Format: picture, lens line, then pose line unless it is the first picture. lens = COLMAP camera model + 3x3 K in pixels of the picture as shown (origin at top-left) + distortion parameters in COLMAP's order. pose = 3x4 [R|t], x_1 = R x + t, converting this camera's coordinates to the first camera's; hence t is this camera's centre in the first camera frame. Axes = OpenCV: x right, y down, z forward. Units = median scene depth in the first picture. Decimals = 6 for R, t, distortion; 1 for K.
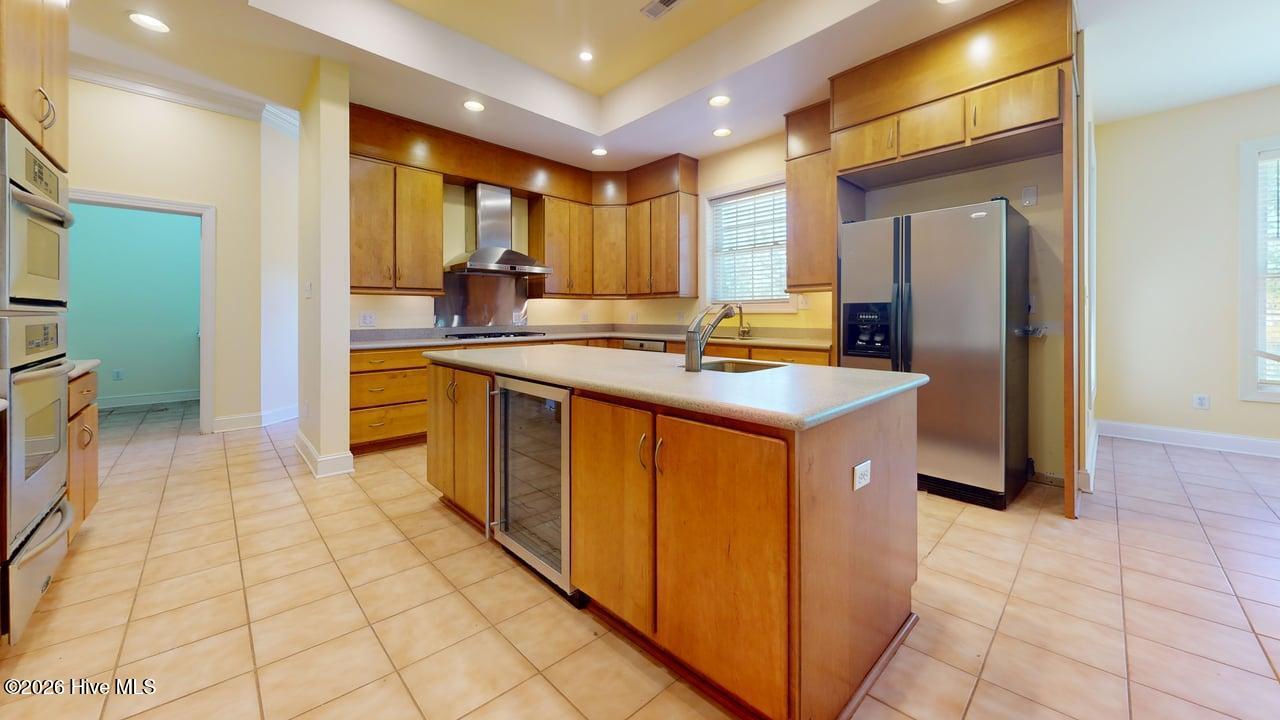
lens RADIAL K [[448.2, 0, 640.0], [0, 448.2, 321.0], [0, 0, 1]] dist [-0.000208, 0.000064]
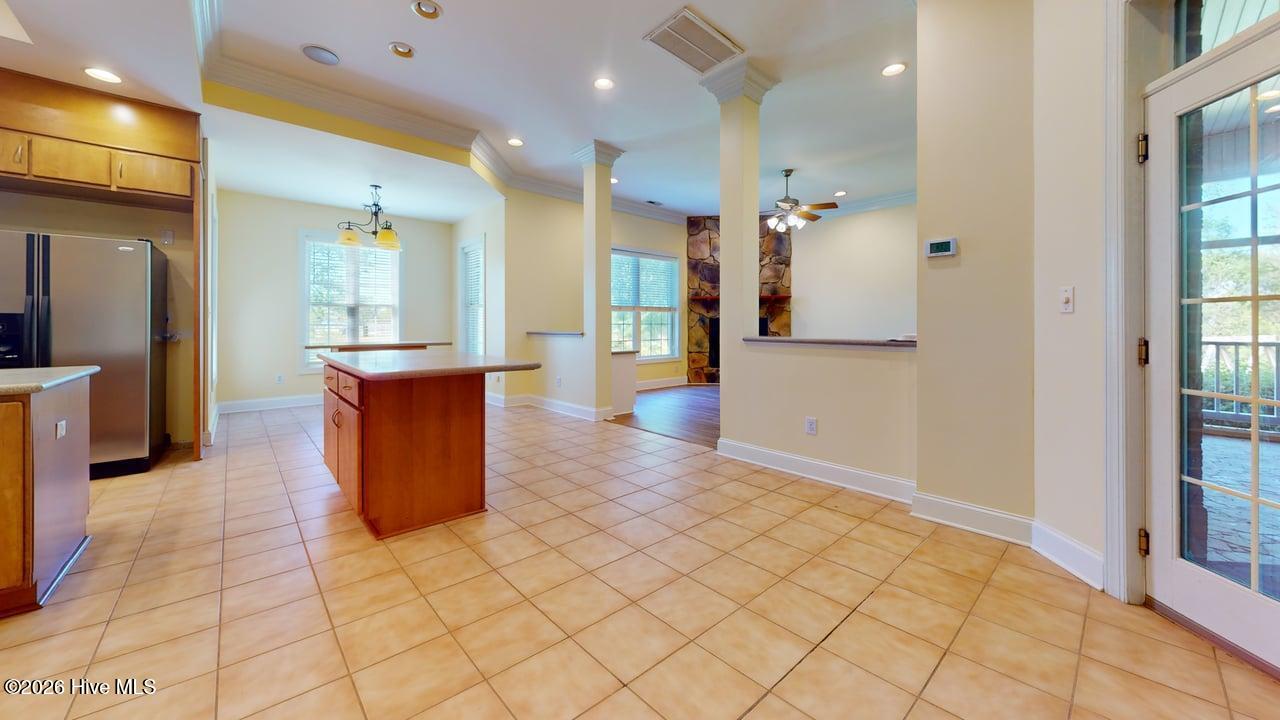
lens RADIAL K [[448.2, 0, 640.0], [0, 448.2, 321.0], [0, 0, 1]] dist [-0.000208, 0.000064]
pose [[0.027405, 0.012987, 0.999540, -0.444955], [0.010460, 0.999857, -0.013278, 0.005557], [-0.999570, 0.010819, 0.027265, -0.463732]]
